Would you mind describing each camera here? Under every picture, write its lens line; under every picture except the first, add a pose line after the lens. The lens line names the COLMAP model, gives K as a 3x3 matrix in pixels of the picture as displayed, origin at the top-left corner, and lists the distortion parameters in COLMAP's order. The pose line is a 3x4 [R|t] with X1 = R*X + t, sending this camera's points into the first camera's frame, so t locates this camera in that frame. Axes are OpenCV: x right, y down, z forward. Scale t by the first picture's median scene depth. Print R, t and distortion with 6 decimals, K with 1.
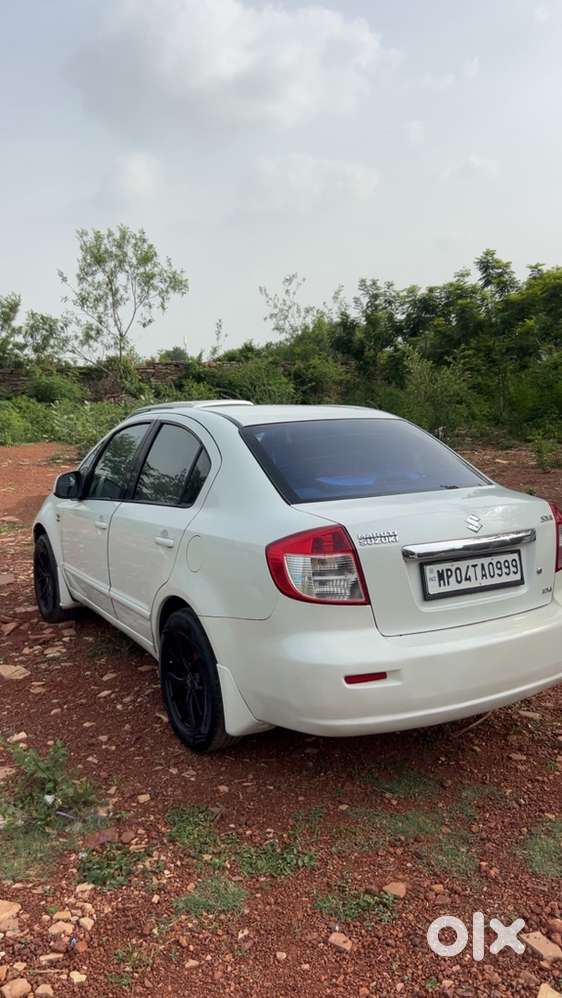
lens RADIAL K [[841.7, 0, 281.0], [0, 841.7, 499.0], [0, 0, 1]] dist [0.040368, -0.006170]
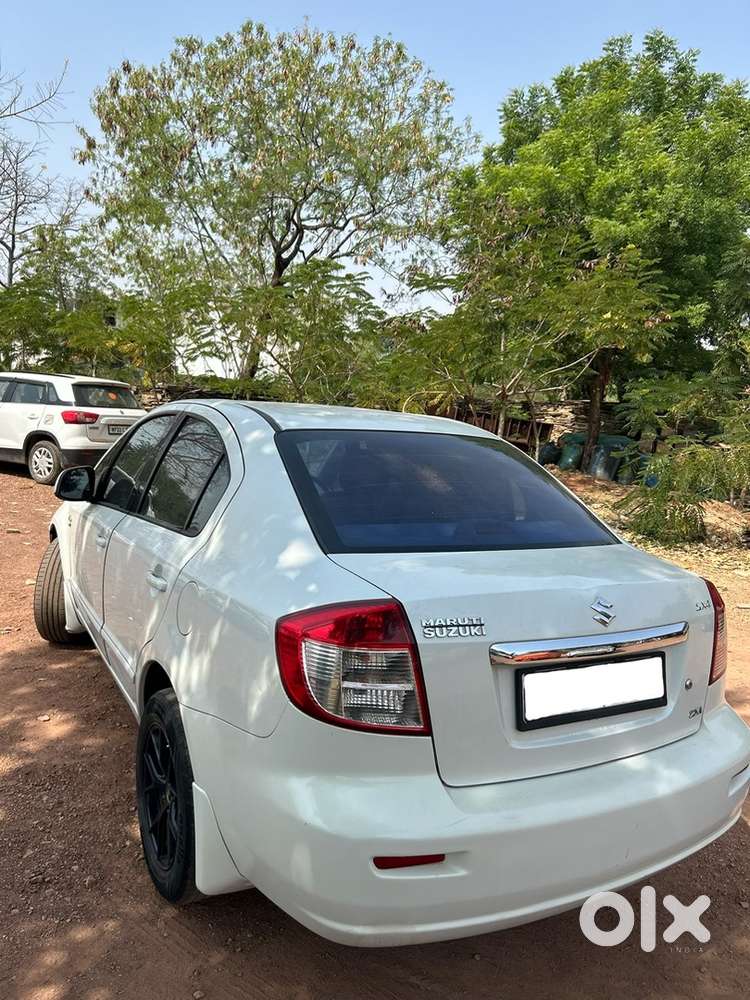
lens RADIAL K [[778.7, 0, 375.0], [0, 778.7, 500.0], [0, 0, 1]] dist [0.003247, -0.000353]
pose [[0.995433, 0.095441, -0.002124, 0.038336], [-0.095454, 0.995407, -0.007373, -0.028310], [0.001411, 0.007542, 0.999971, 0.326330]]
